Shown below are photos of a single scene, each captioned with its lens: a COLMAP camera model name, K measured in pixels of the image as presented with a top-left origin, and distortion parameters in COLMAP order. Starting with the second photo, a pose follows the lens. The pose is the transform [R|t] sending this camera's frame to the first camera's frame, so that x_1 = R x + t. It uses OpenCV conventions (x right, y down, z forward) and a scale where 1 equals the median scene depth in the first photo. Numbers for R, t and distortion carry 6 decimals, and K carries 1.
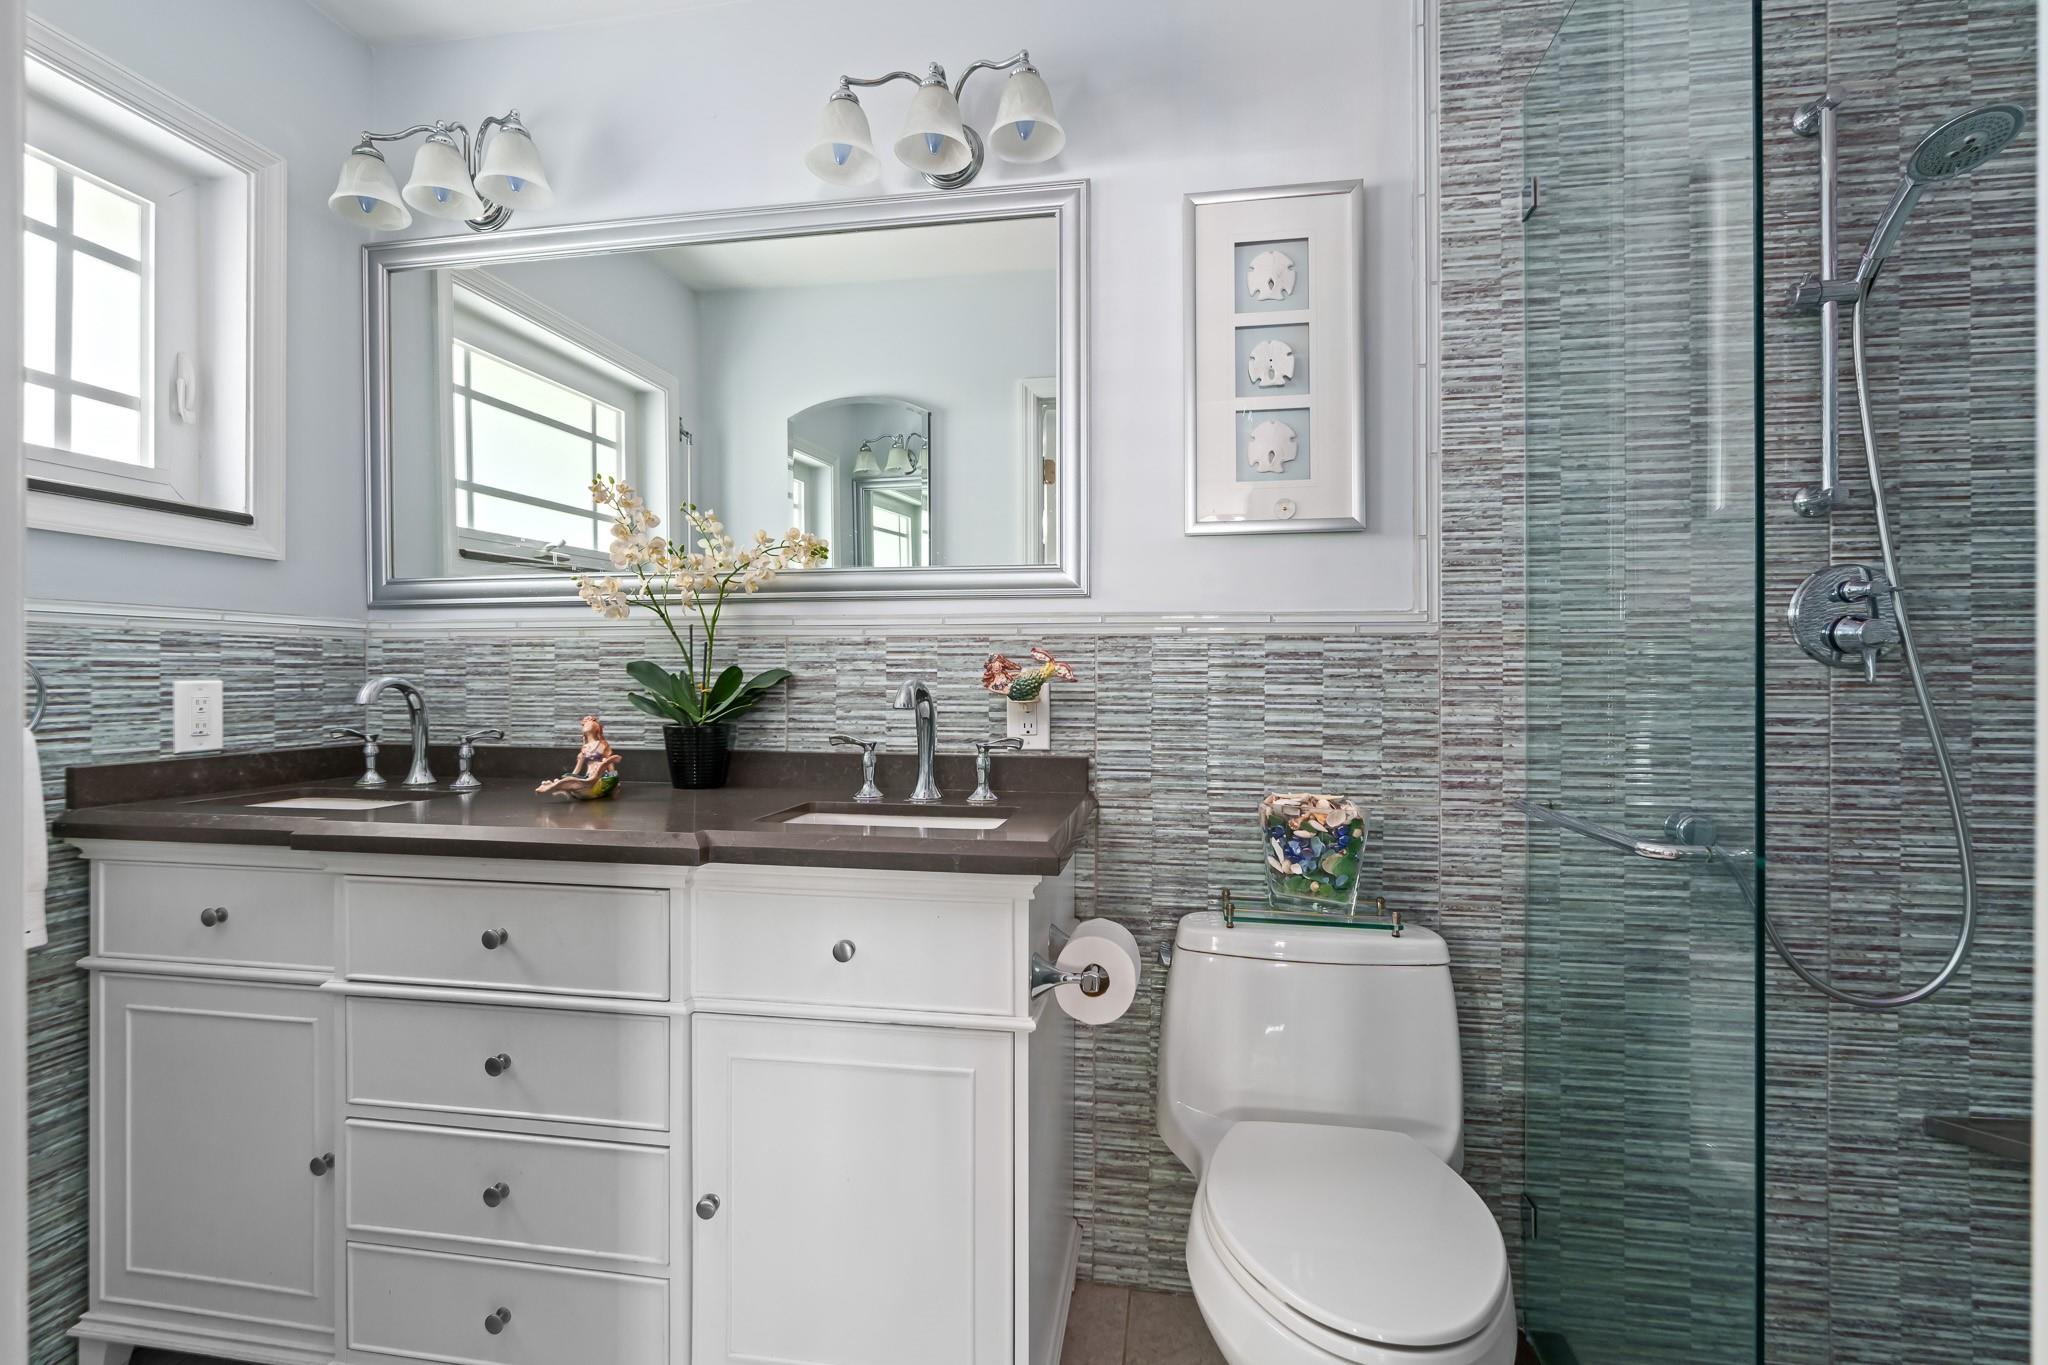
lens RADIAL K [[932.3, 0, 1019.9], [0, 932.3, 681.7], [0, 0, 1]] dist [-0.010213, 0.004024]
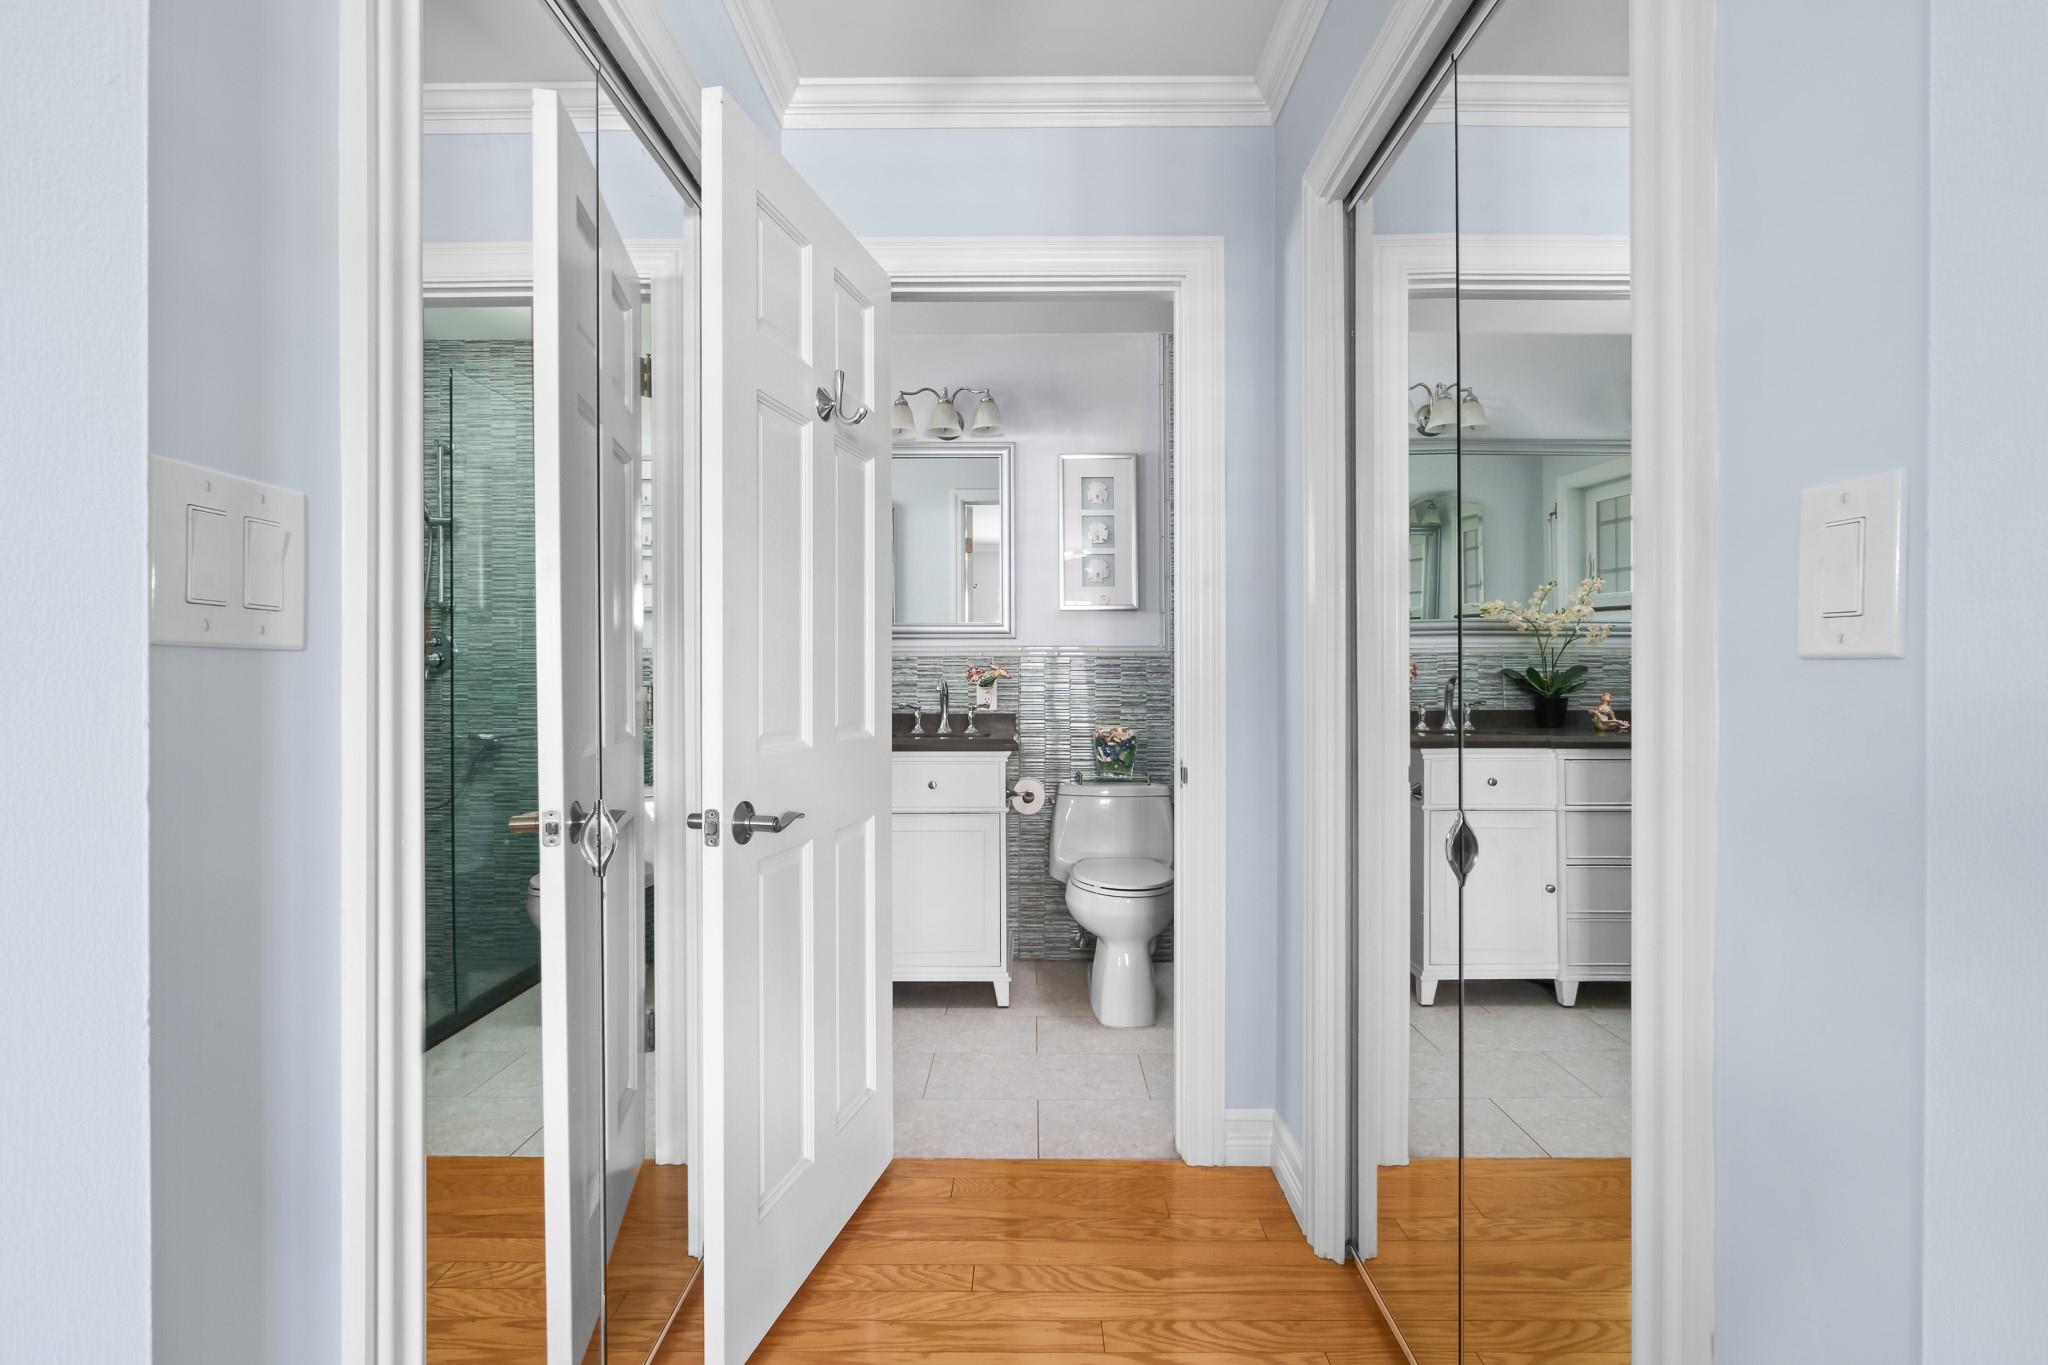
lens RADIAL K [[932.3, 0, 1026.4], [0, 932.3, 678.3], [0, 0, 1]] dist [-0.010213, 0.004024]
pose [[0.985745, -0.004396, 0.168192, -0.280343], [0.004446, 0.999990, 0.000079, -0.000237], [-0.168190, 0.000670, 0.985754, -1.194833]]
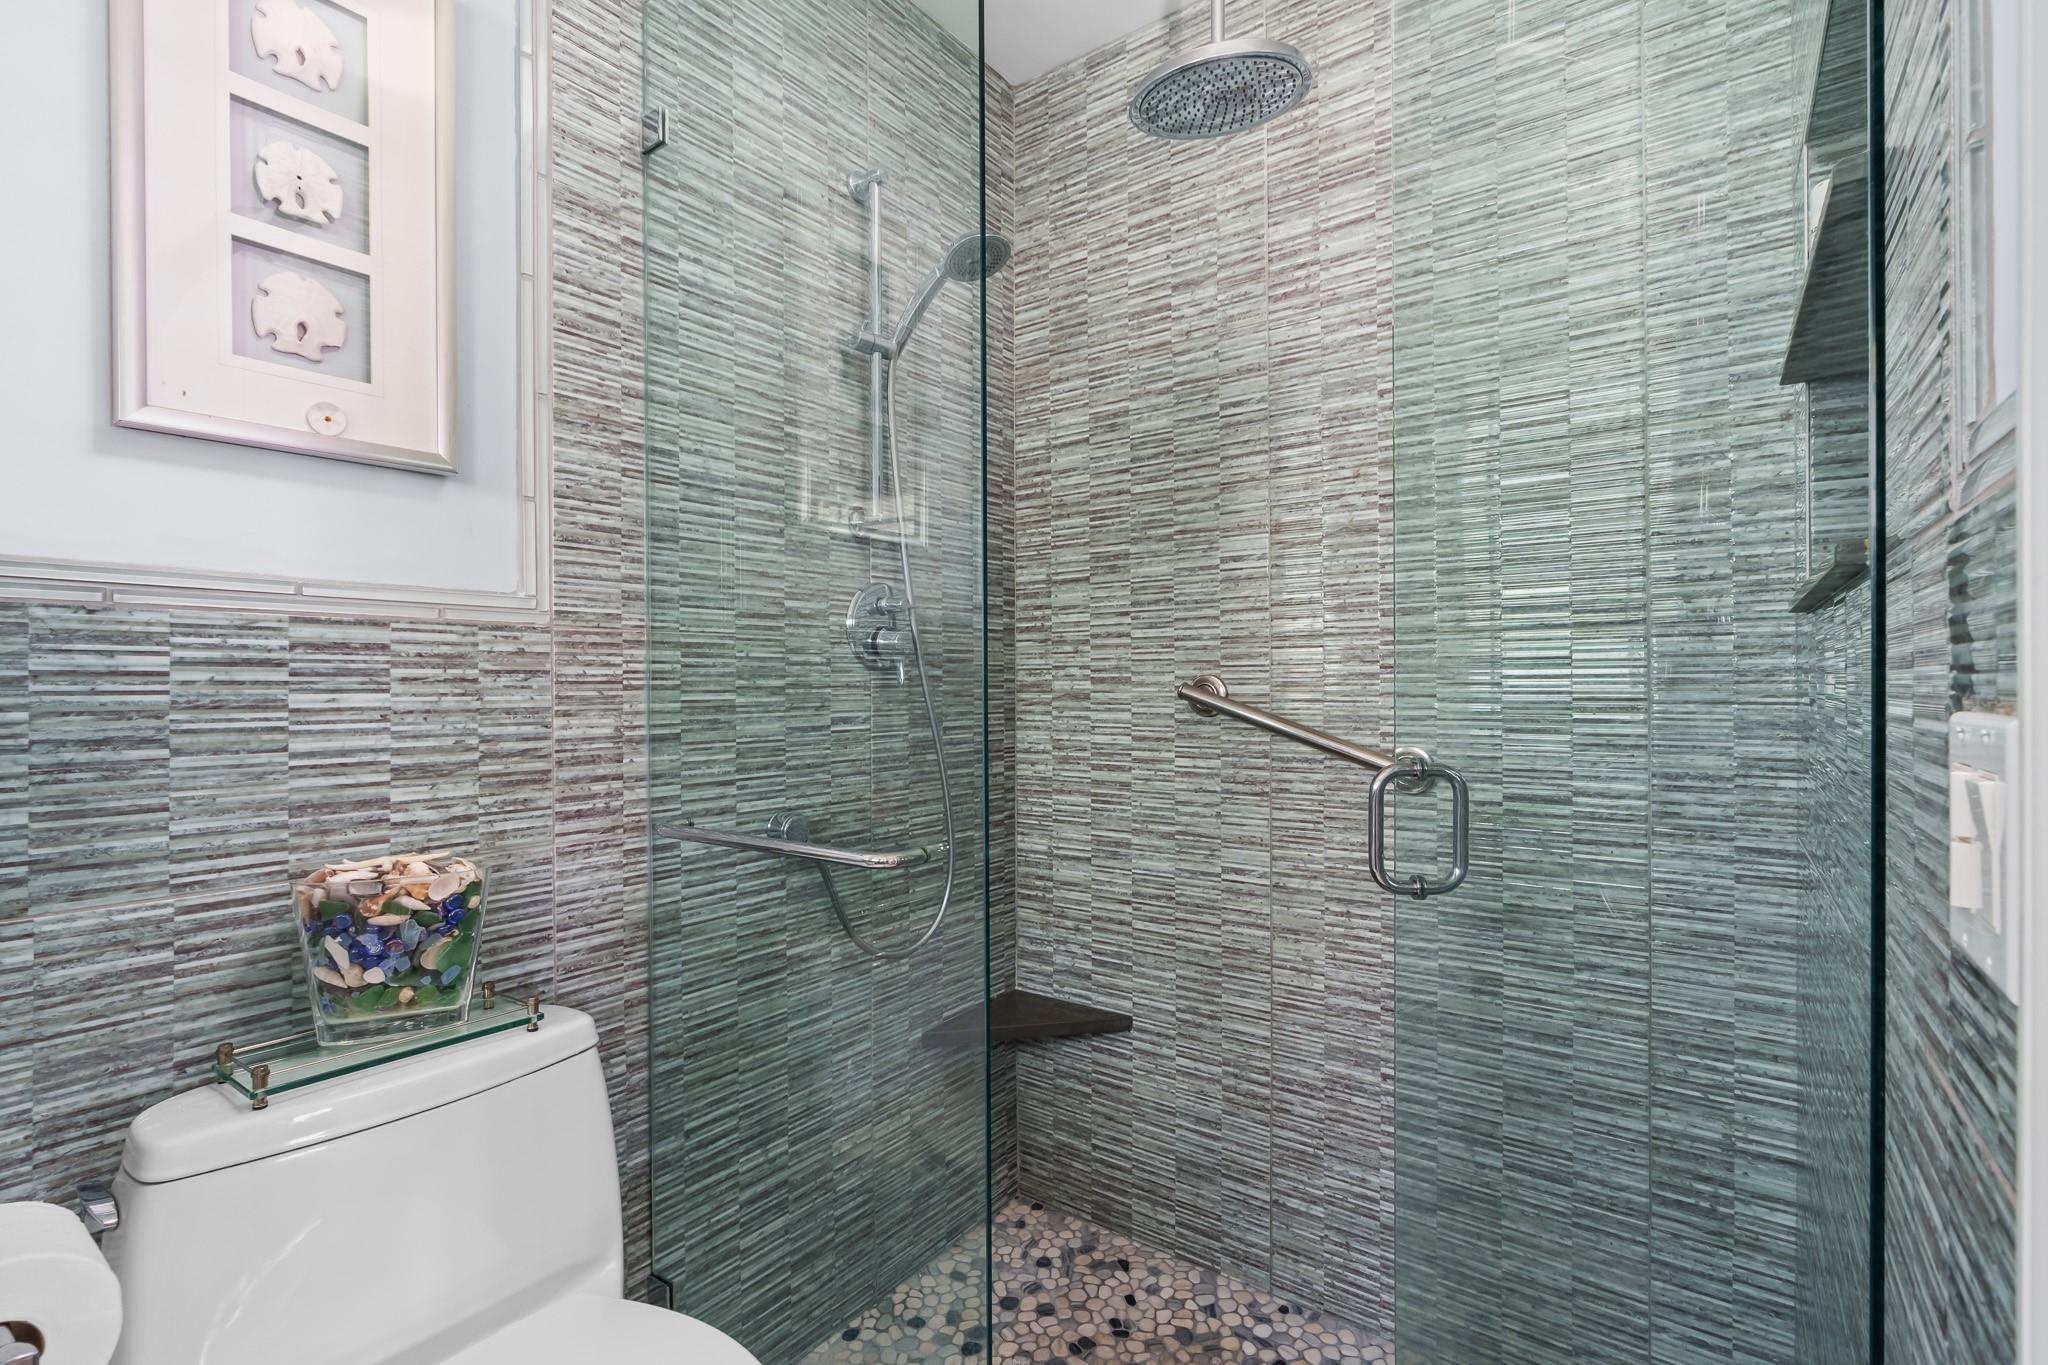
lens RADIAL K [[932.3, 0, 1012.4], [0, 932.3, 684.4], [0, 0, 1]] dist [-0.010213, 0.004024]
pose [[0.456965, -0.005434, 0.889468, -0.071708], [0.009335, 0.999956, 0.001313, 0.000921], [-0.889436, 0.007703, 0.456996, 0.295853]]
